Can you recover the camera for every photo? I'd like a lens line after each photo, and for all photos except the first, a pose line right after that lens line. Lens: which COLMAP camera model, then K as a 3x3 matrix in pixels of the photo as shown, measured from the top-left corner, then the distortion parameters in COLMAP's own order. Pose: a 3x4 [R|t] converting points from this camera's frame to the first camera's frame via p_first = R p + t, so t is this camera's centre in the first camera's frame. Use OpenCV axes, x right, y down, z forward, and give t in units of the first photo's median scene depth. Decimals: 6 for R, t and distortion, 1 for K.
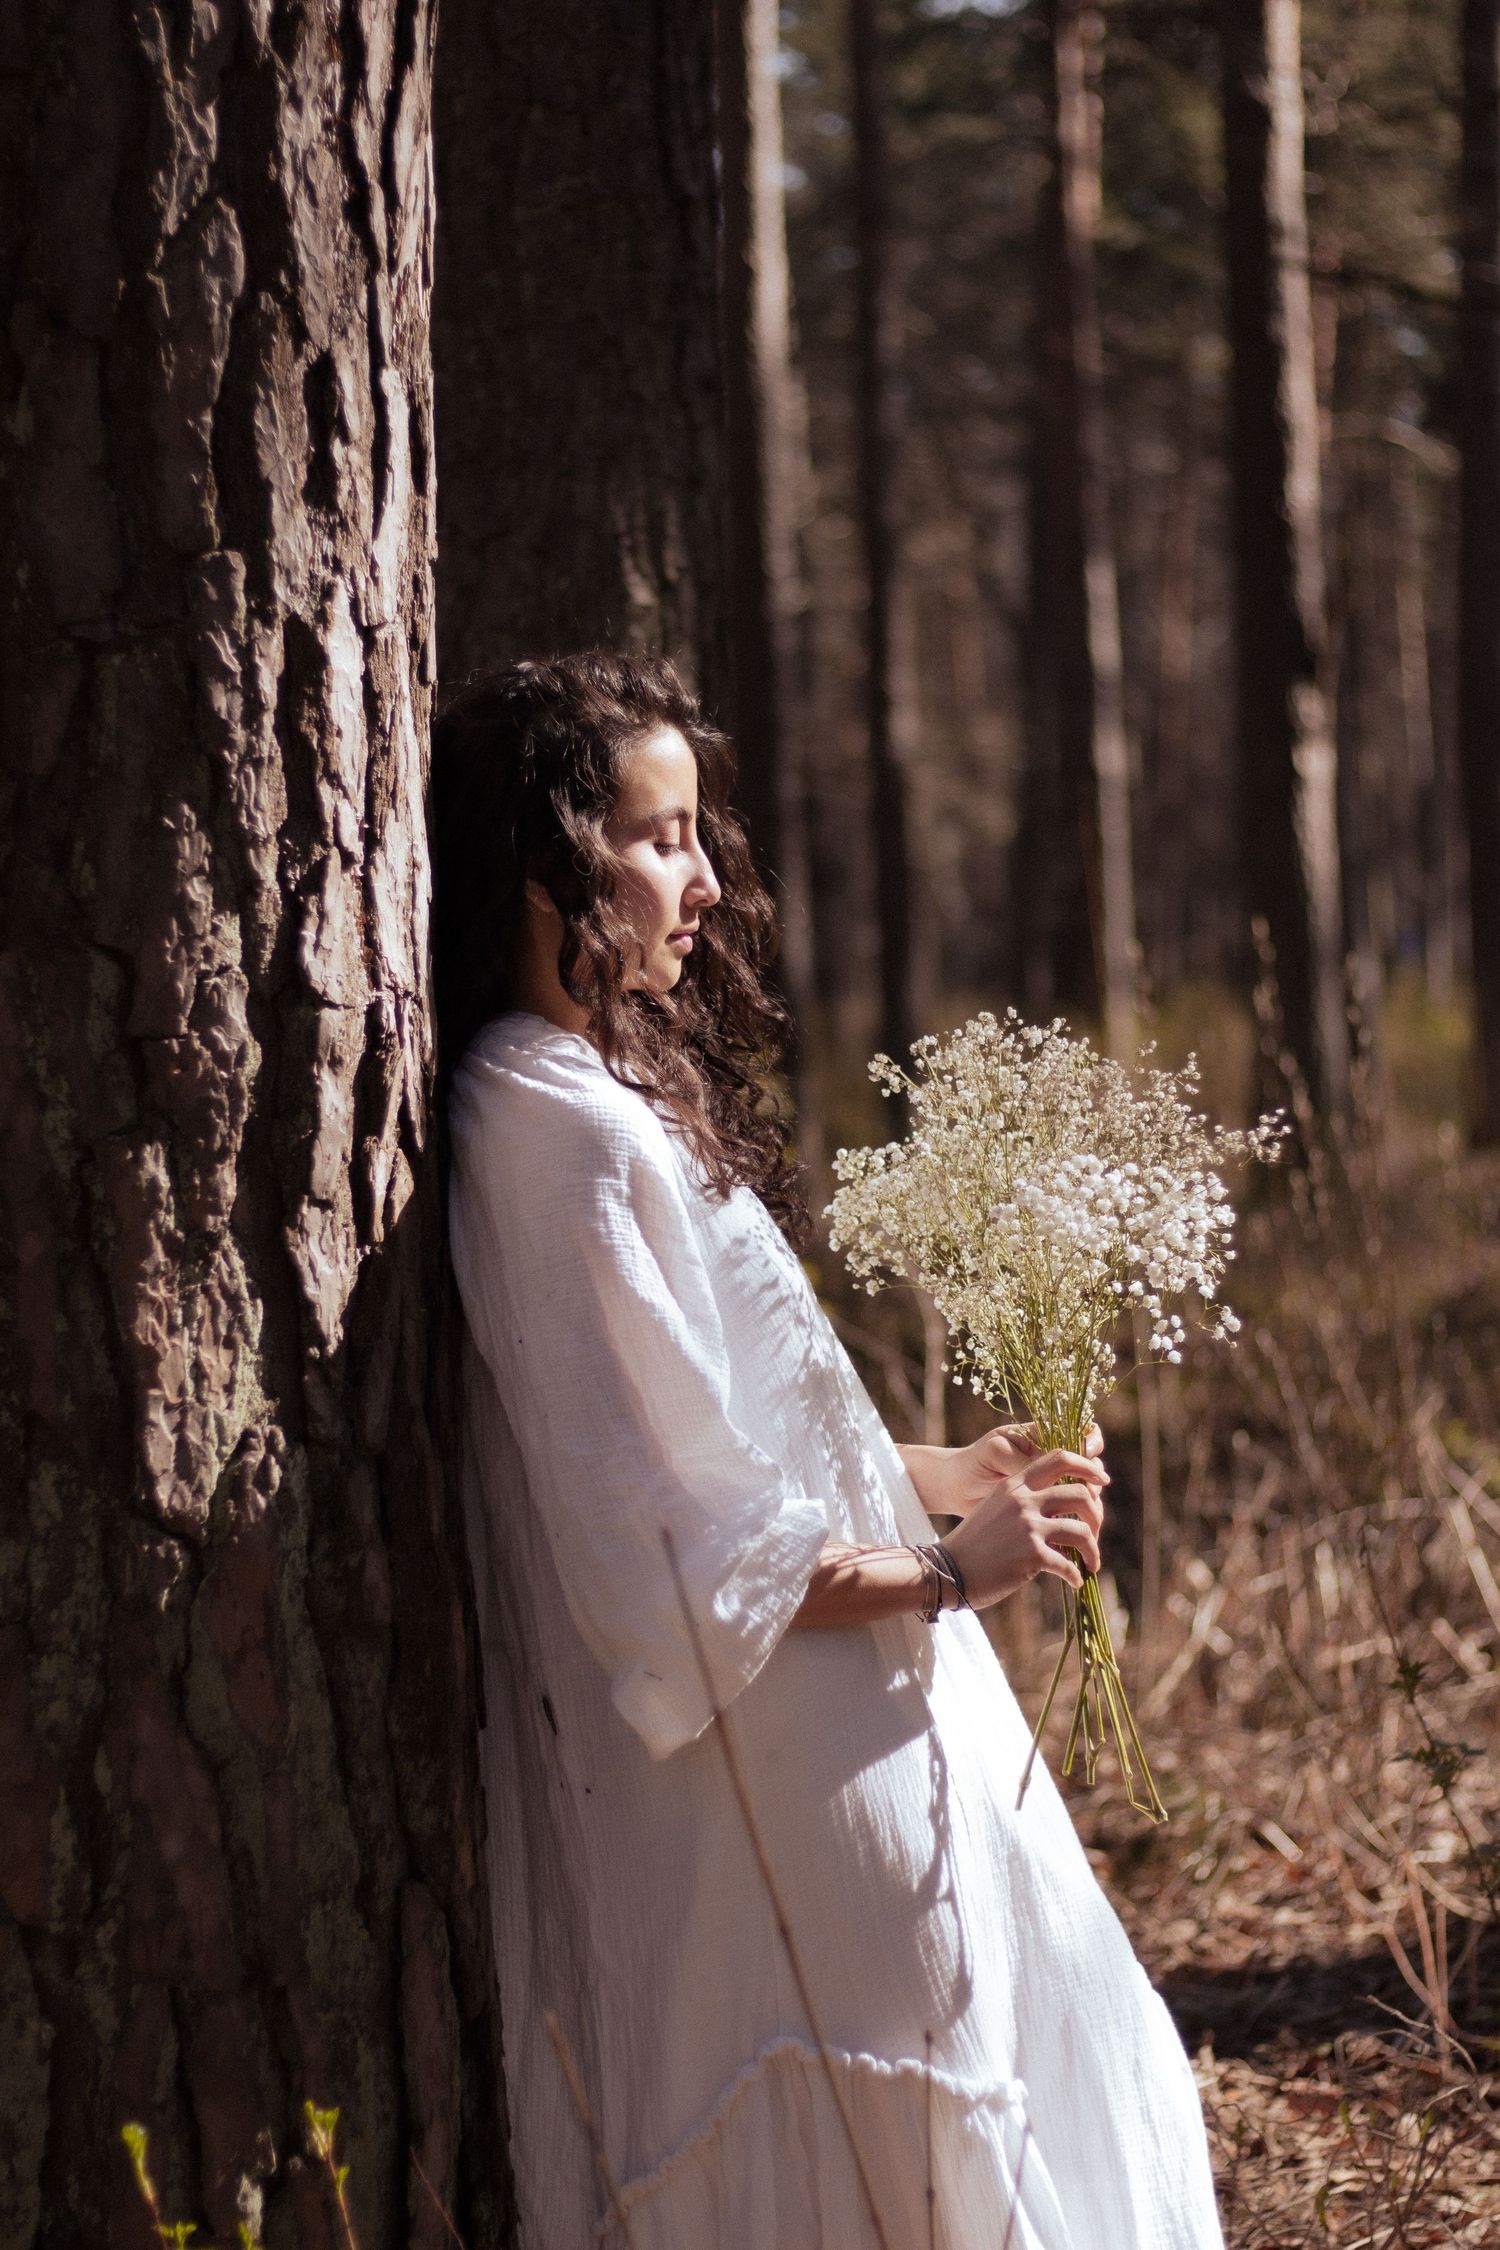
lens RADIAL K [[6652.6, 0, 750.0], [0, 6652.6, 1124.3], [0, 0, 1]] dist [-0.167749, 0.000000]
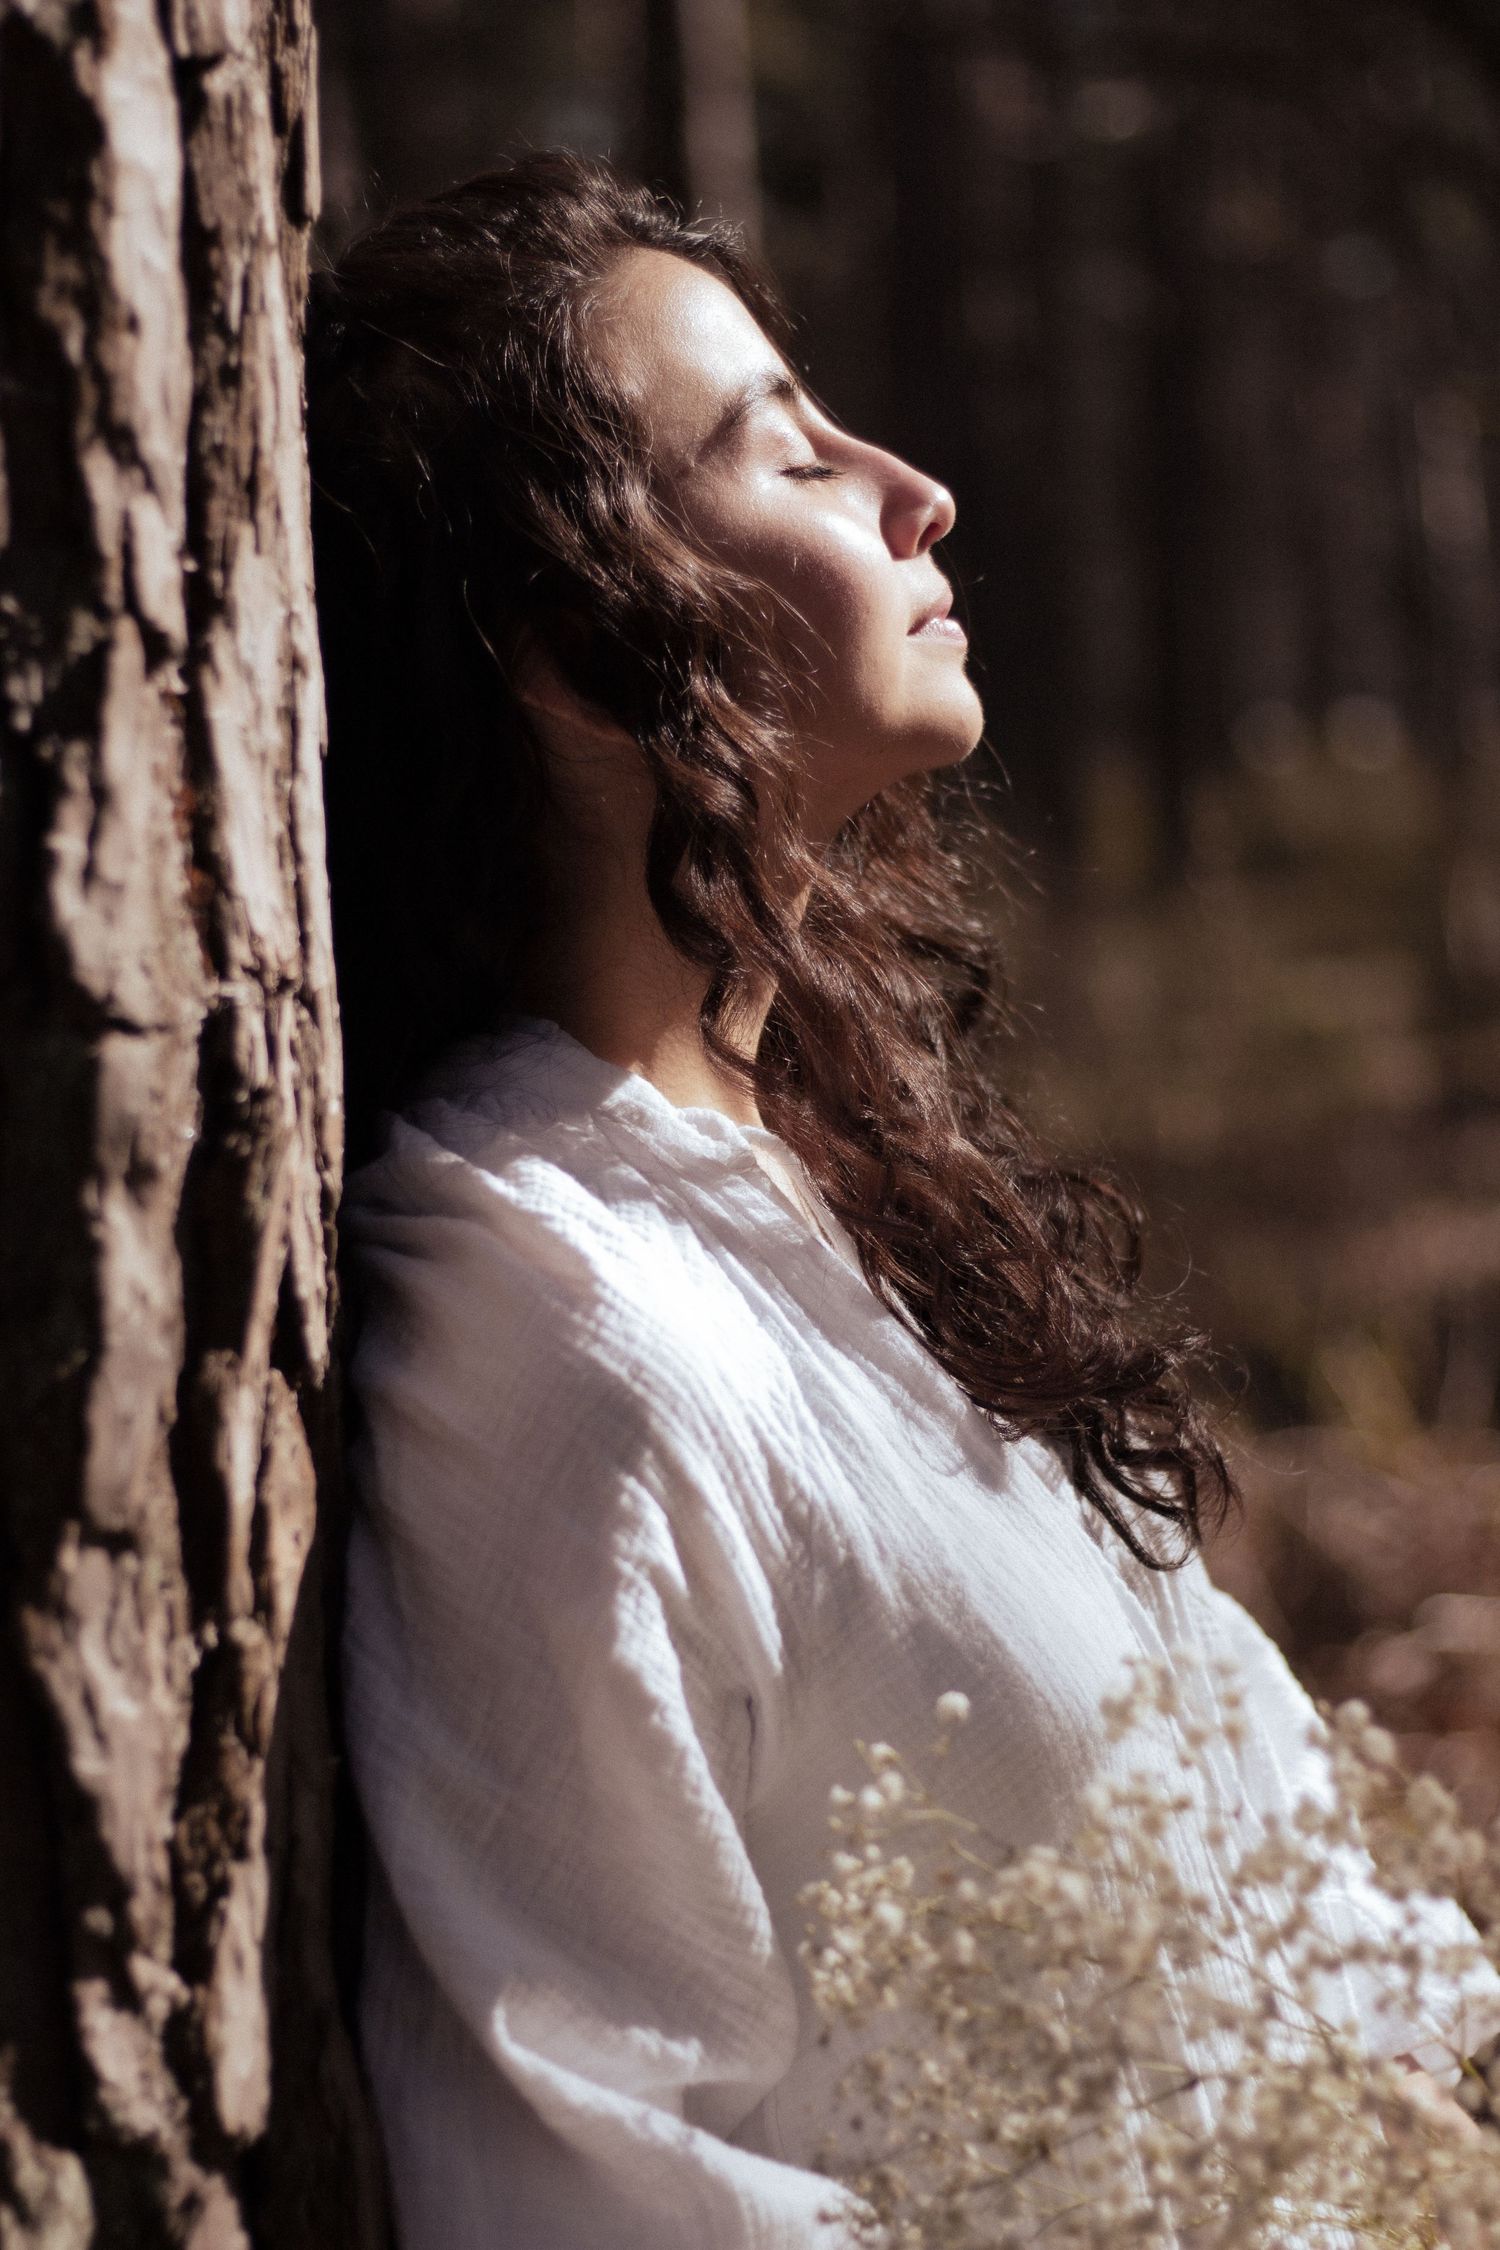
lens RADIAL K [[6652.6, 0, 750.0], [0, 6652.6, 1124.8], [0, 0, 1]] dist [-0.167749, 0.000000]
pose [[0.994690, -0.017453, 0.101424, -0.065406], [0.014660, 0.999494, 0.028212, -0.022350], [-0.101865, -0.026575, 0.994443, 0.605144]]
